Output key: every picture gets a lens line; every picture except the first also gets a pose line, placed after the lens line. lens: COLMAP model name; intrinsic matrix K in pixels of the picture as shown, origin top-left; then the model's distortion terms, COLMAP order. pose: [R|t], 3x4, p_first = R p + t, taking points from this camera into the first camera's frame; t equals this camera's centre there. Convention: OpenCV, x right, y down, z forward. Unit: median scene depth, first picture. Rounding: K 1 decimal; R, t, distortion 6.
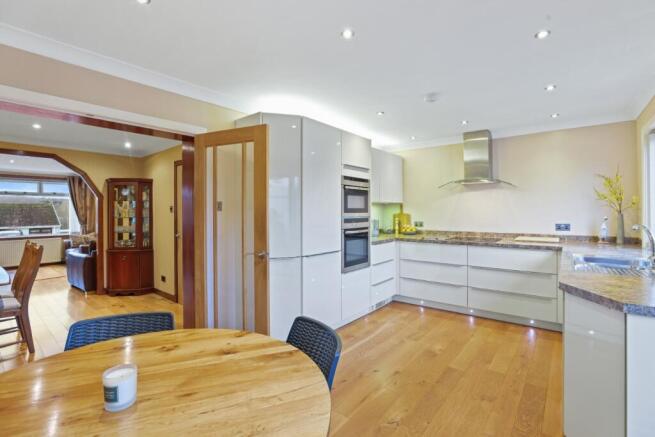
lens RADIAL K [[299.7, 0, 325.0], [0, 299.7, 212.8], [0, 0, 1]] dist [-0.014169, 0.001068]
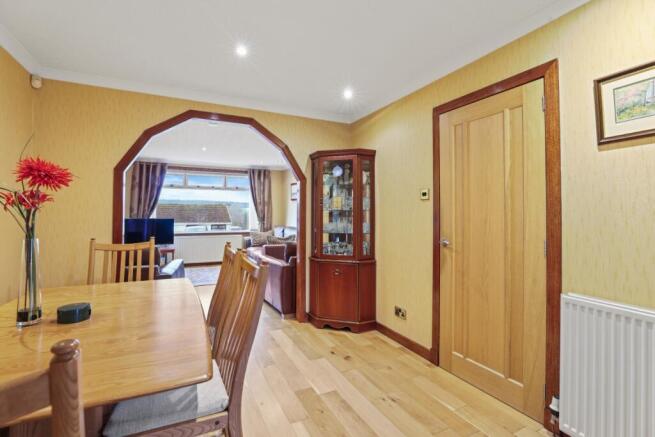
lens RADIAL K [[299.7, 0, 330.1], [0, 299.7, 215.7], [0, 0, 1]] dist [-0.014169, 0.001068]
pose [[0.919887, 0.012947, -0.391969, -0.280216], [-0.012472, 0.999915, 0.003757, 0.017548], [0.391984, 0.001432, 0.919971, 0.254381]]
